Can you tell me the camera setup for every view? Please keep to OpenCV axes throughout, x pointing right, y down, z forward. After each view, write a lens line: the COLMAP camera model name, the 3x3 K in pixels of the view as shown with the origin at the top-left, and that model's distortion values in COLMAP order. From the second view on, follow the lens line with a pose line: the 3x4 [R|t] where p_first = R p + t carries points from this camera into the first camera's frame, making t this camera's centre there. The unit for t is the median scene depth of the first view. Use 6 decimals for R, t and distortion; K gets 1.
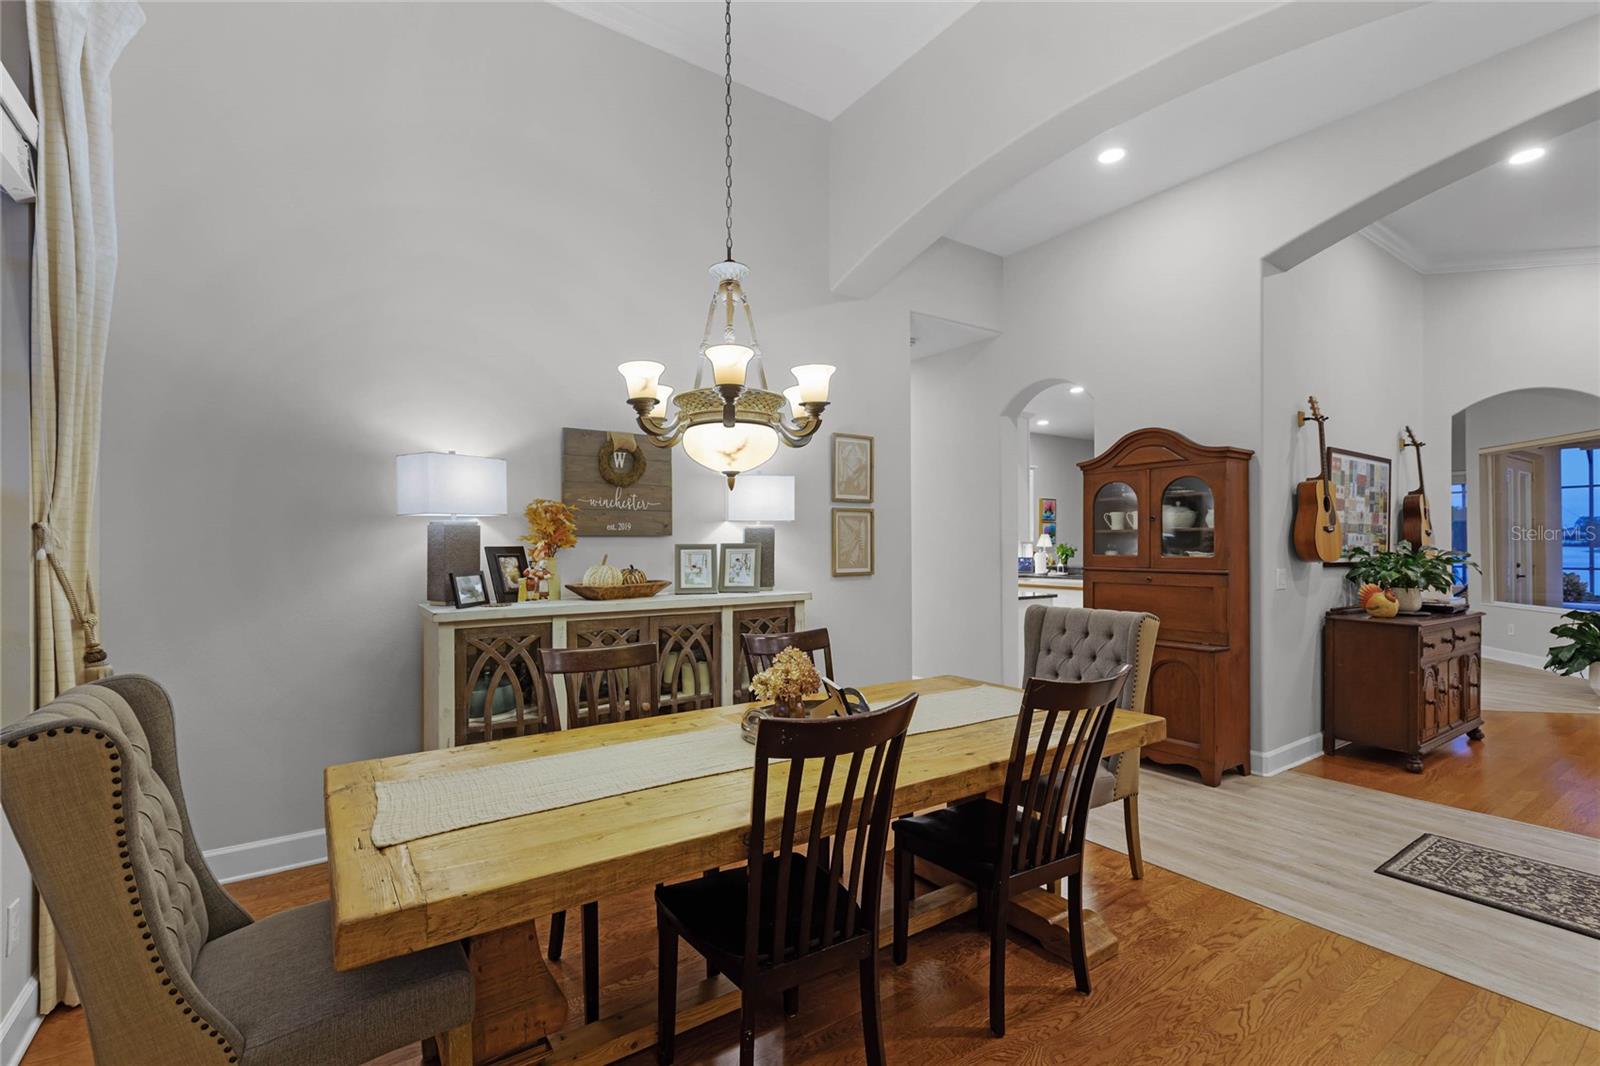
lens RADIAL K [[713.3, 0, 796.0], [0, 713.3, 542.8], [0, 0, 1]] dist [0.001557, -0.000566]
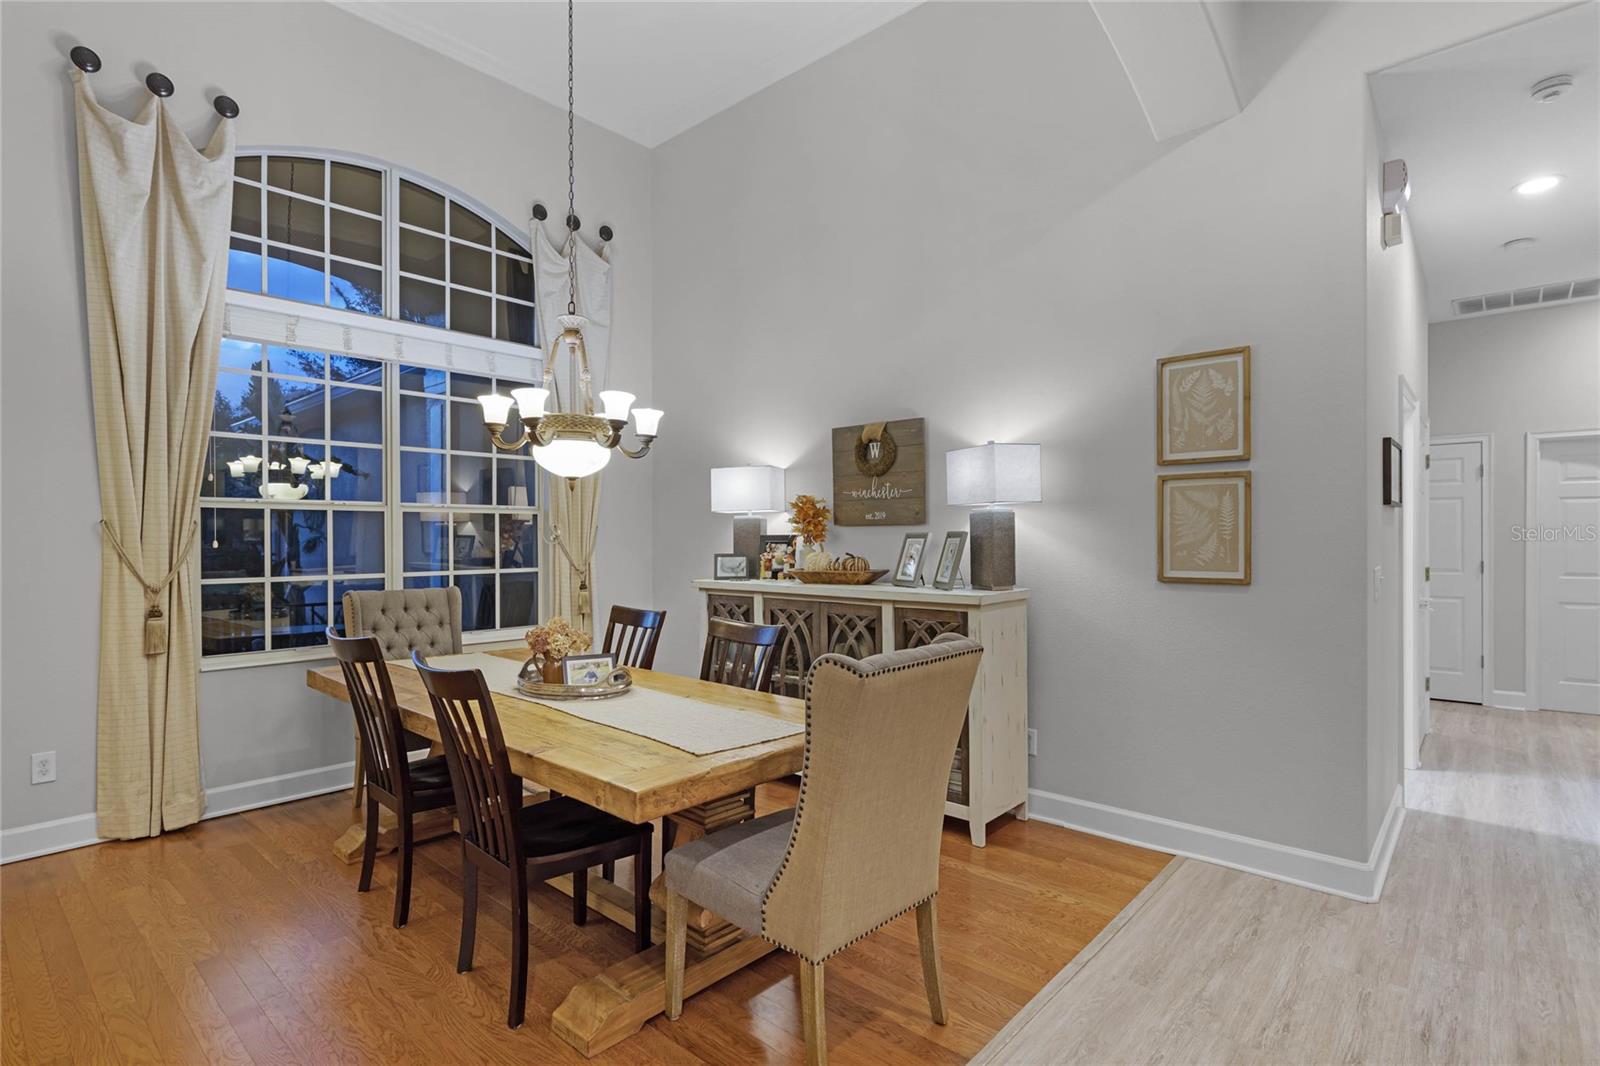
lens RADIAL K [[783.7, 0, 799.5], [0, 783.7, 541.3], [0, 0, 1]] dist [-0.004654, 0.000253]
pose [[0.230439, 0.008123, -0.973053, 0.798660], [0.003259, 0.999953, 0.009119, 0.003211], [0.973081, -0.005272, 0.230402, 0.618588]]
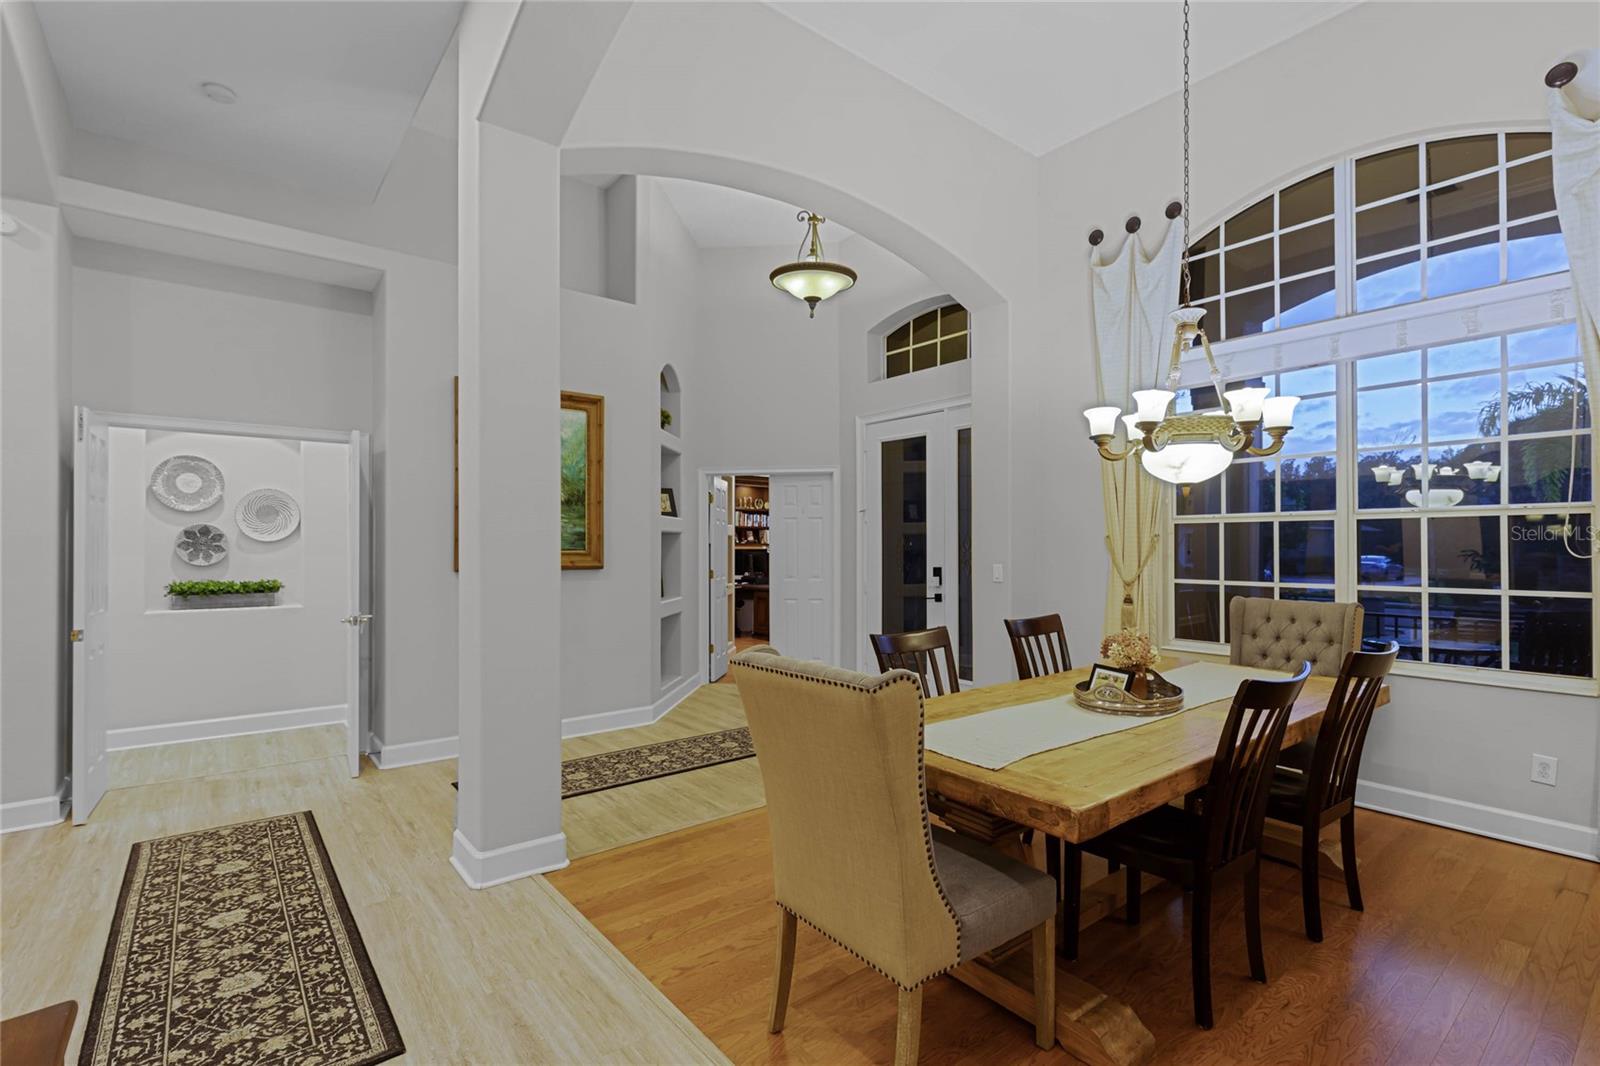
lens RADIAL K [[730.6, 0, 799.2], [0, 730.6, 544.6], [0, 0, 1]] dist [0.004290, 0.000158]
pose [[-0.997601, 0.003897, -0.069118, 0.371097], [0.004270, 0.999977, -0.005237, 0.004974], [0.069096, -0.005520, -0.997595, 1.256702]]
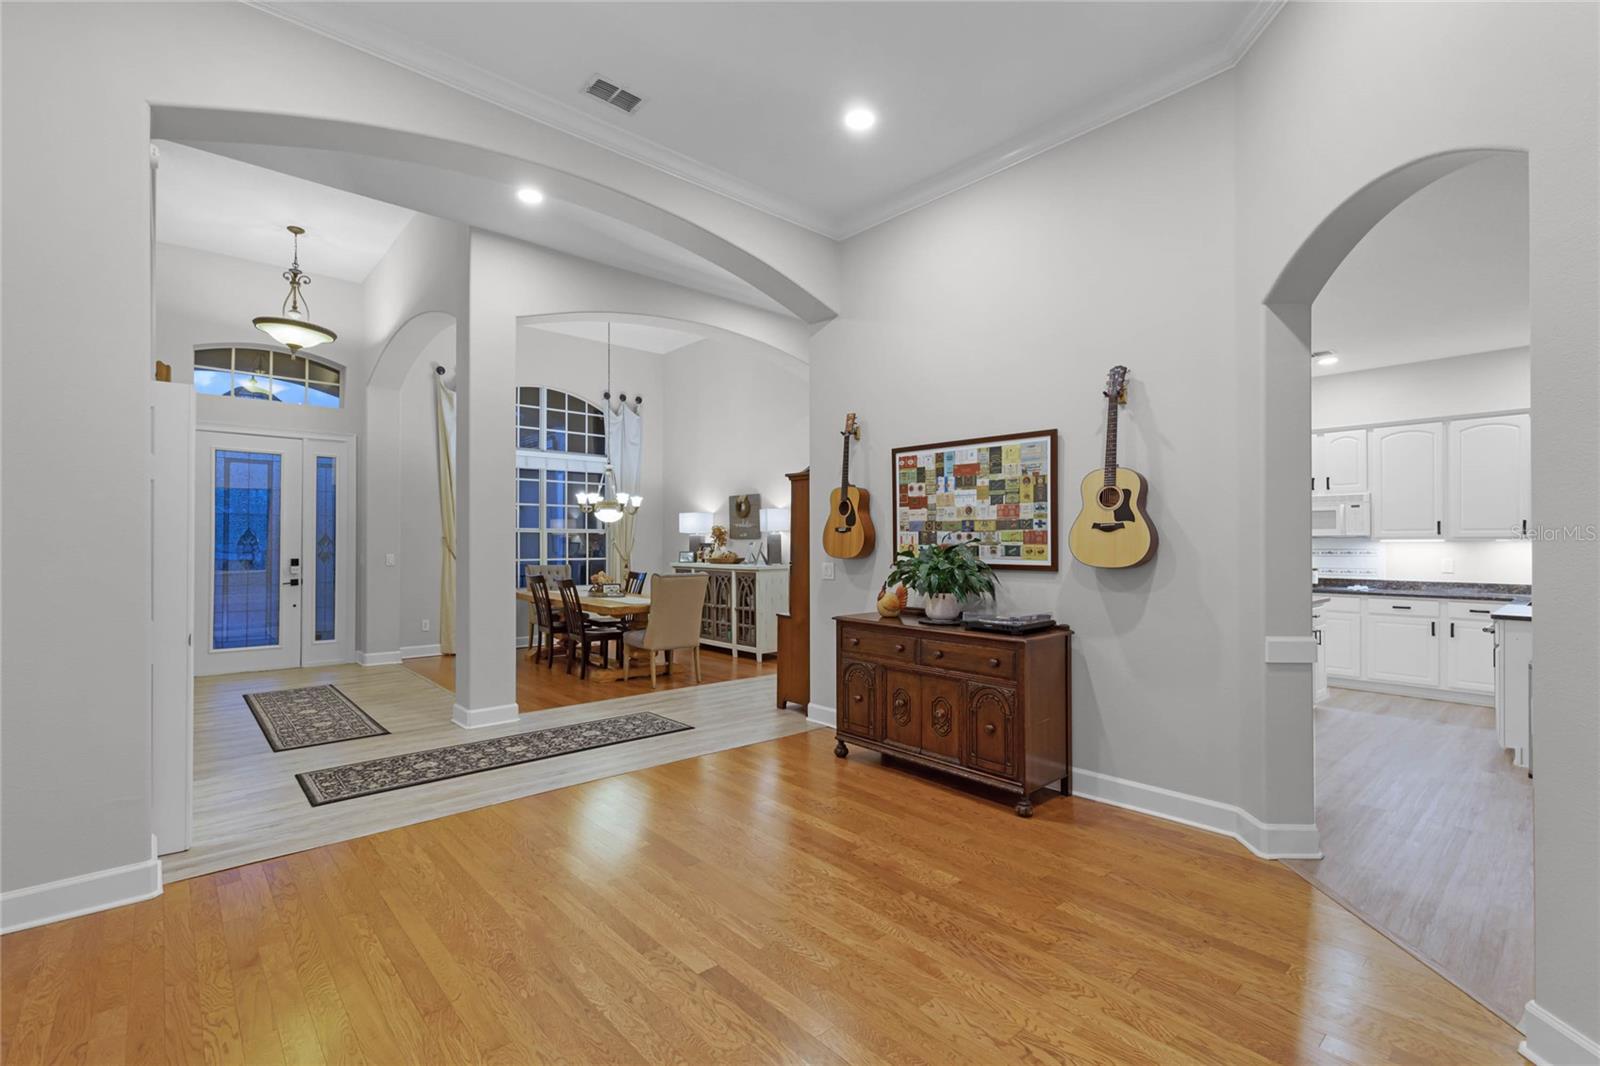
lens RADIAL K [[717.8, 0, 799.1], [0, 717.8, 540.1], [0, 0, 1]] dist [0.004113, -0.000123]
pose [[0.121983, -0.002381, -0.992529, 2.075565], [0.000423, 0.999997, -0.002347, 0.000229], [0.992532, -0.000134, 0.121984, 0.869278]]
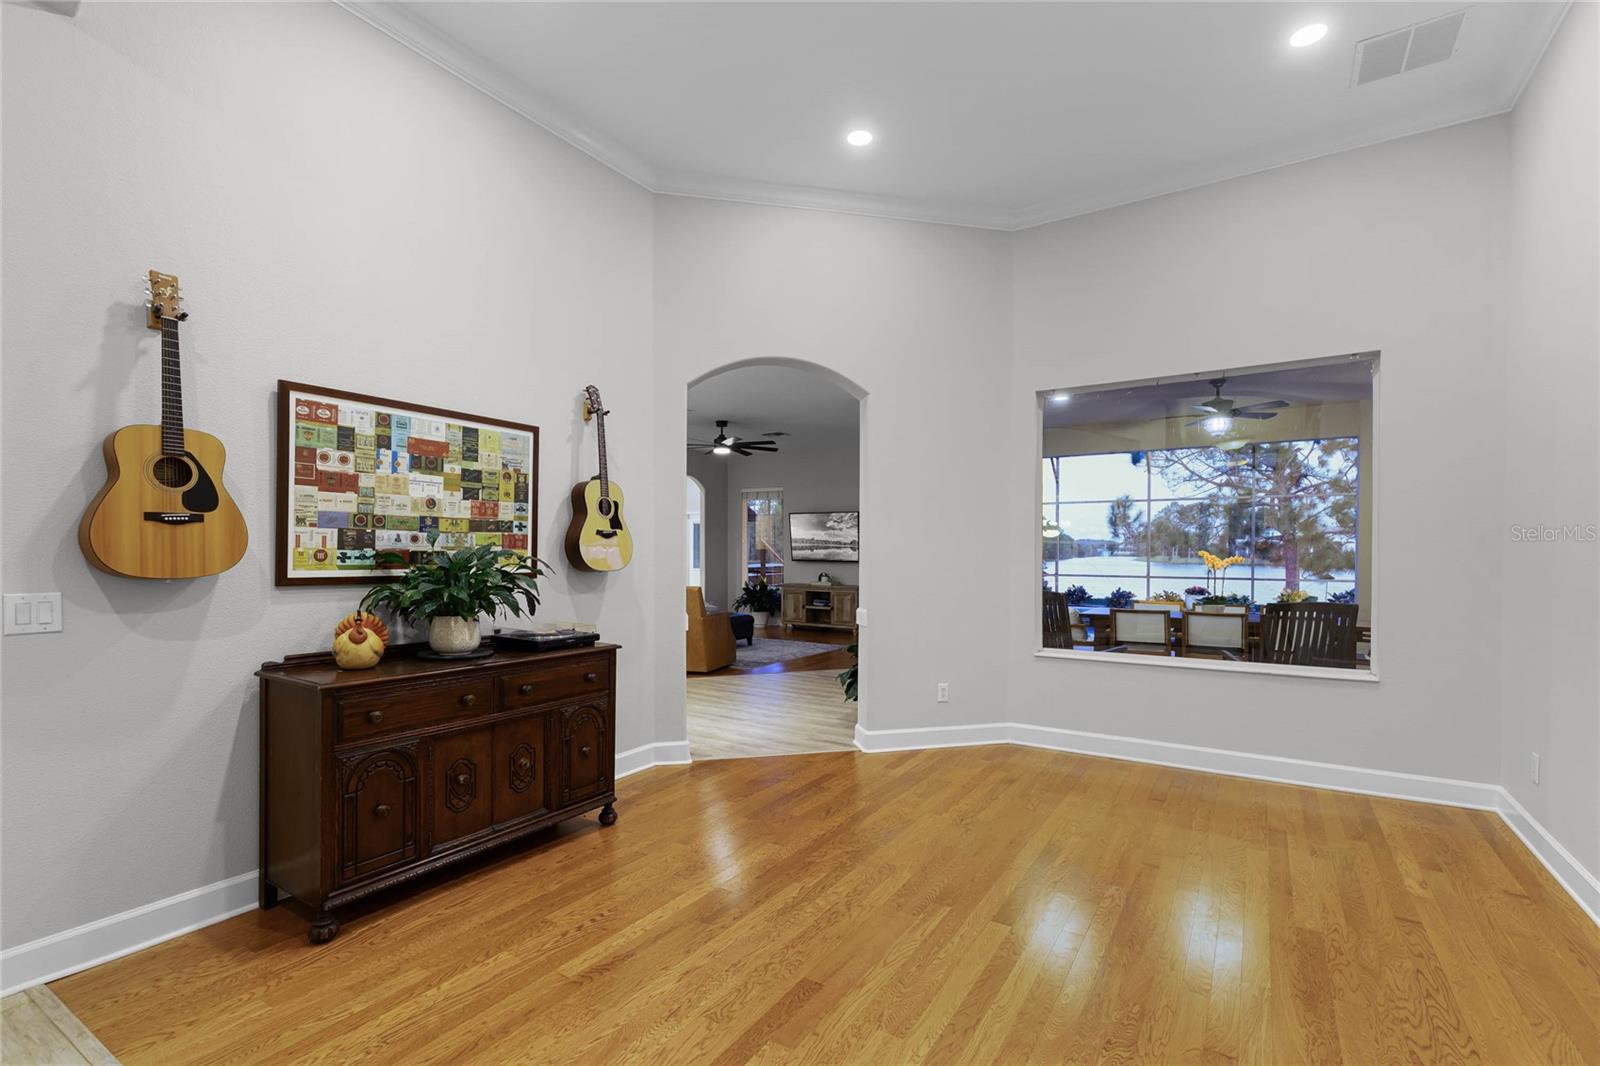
lens RADIAL K [[723.1, 0, 802.4], [0, 723.1, 557.9], [0, 0, 1]] dist [0.002071, -0.000039]
pose [[0.919480, 0.001468, 0.393133, 1.068700], [-0.005452, 0.999944, 0.009017, 0.004378], [-0.393098, -0.010434, 0.919437, 0.335306]]
